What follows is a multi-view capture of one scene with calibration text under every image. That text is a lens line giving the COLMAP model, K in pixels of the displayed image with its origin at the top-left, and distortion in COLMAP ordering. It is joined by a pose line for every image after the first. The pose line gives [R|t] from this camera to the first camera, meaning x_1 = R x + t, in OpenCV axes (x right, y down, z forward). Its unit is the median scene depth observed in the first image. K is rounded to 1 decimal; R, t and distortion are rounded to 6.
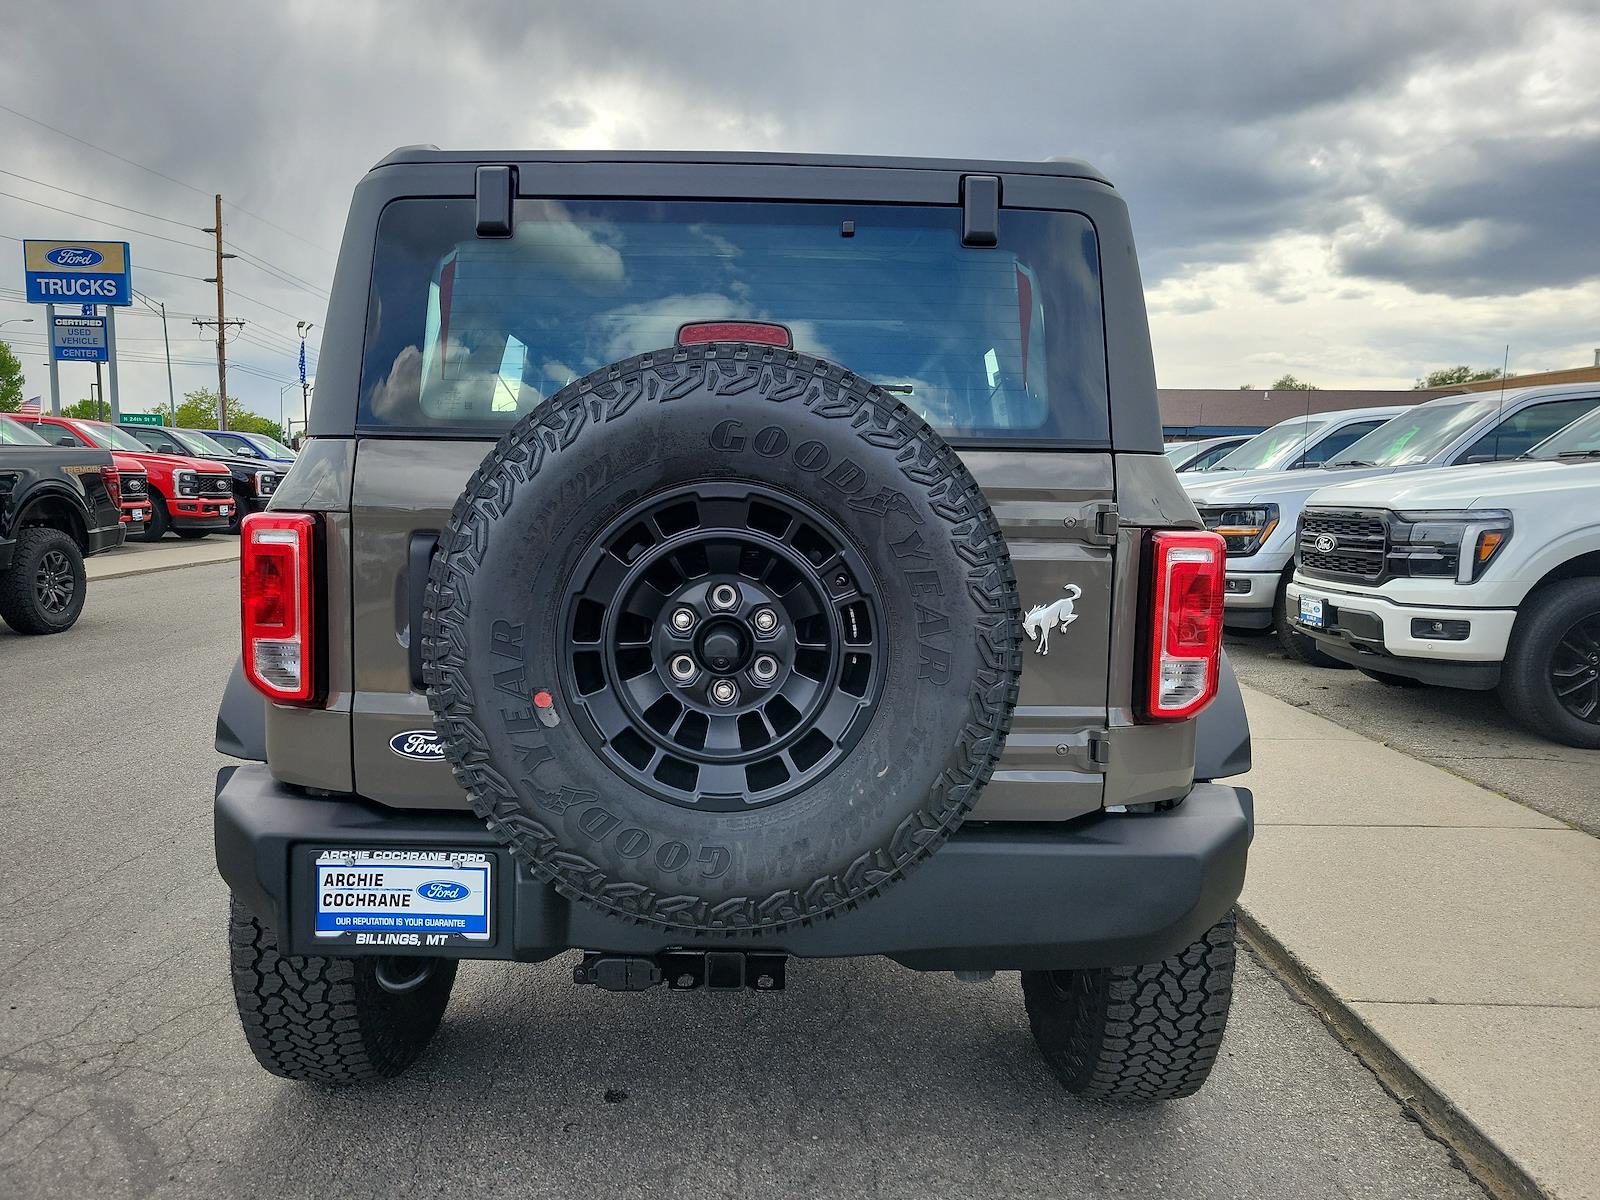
lens RADIAL K [[1231.4, 0, 810.9], [0, 1231.4, 603.7], [0, 0, 1]] dist [0.037241, -0.000620]
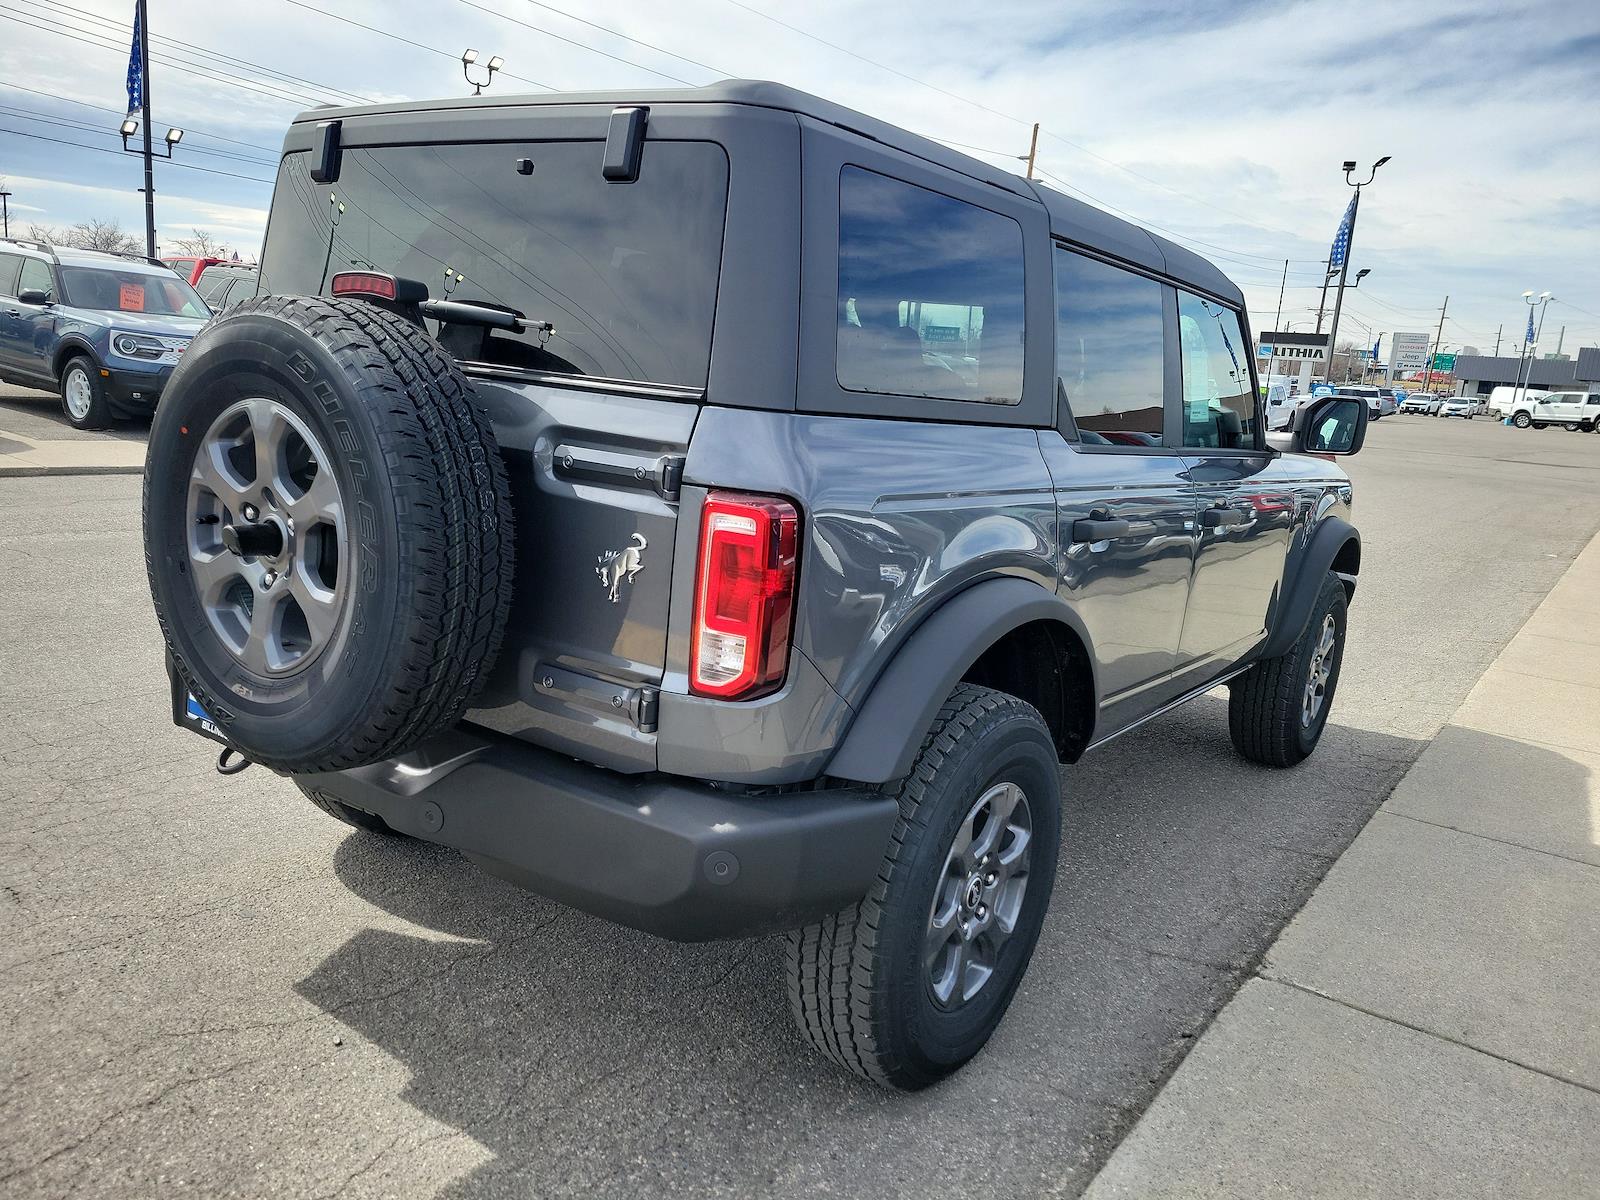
lens RADIAL K [[1195.6, 0, 801.9], [0, 1195.6, 574.8], [0, 0, 1]] dist [0.074996, -0.049825]
pose [[0.804281, 0.162189, -0.571688, 0.858813], [-0.131559, 0.986759, 0.094861, -0.092695], [0.579503, -0.001084, 0.814969, 0.315769]]
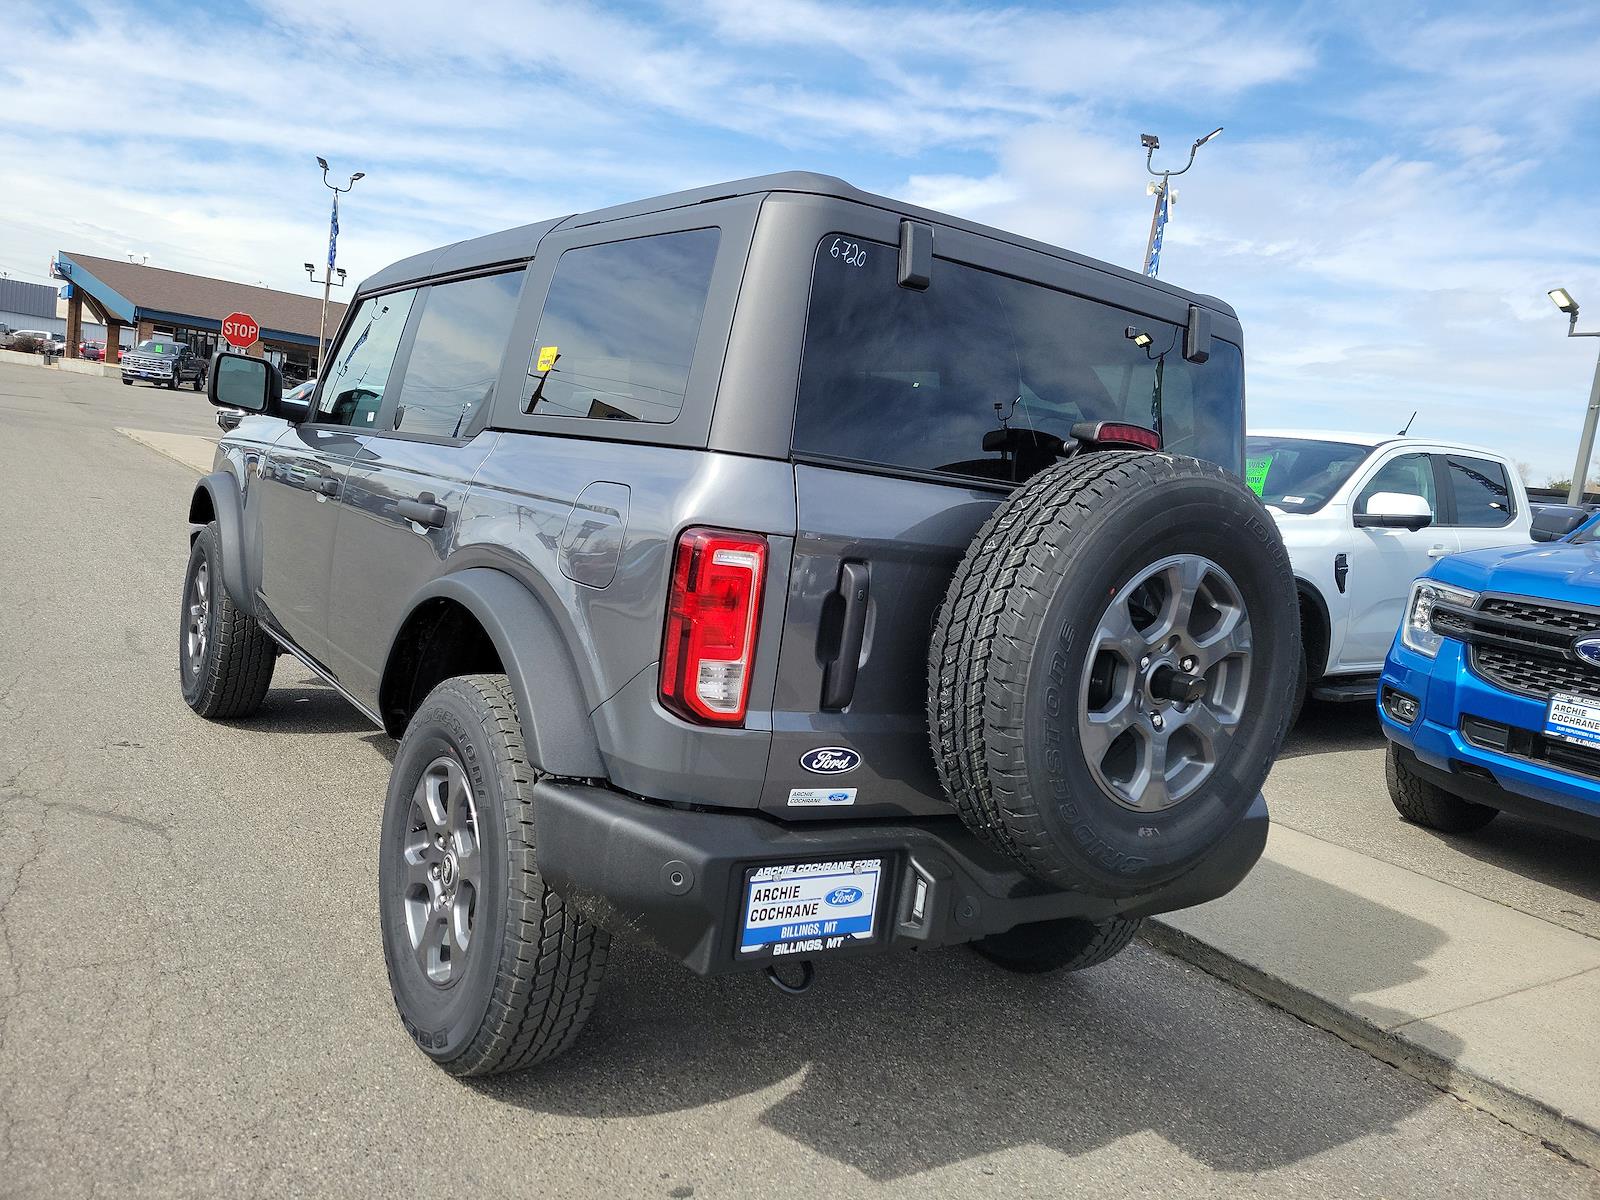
lens RADIAL K [[1184.9, 0, 731.4], [0, 1184.9, 571.7], [0, 0, 1]] dist [0.039008, 0.002769]
pose [[0.838687, 0.047378, 0.542549, -0.947933], [-0.070787, 0.997241, 0.022342, -0.063686], [-0.539994, -0.057144, 0.839727, 0.206299]]
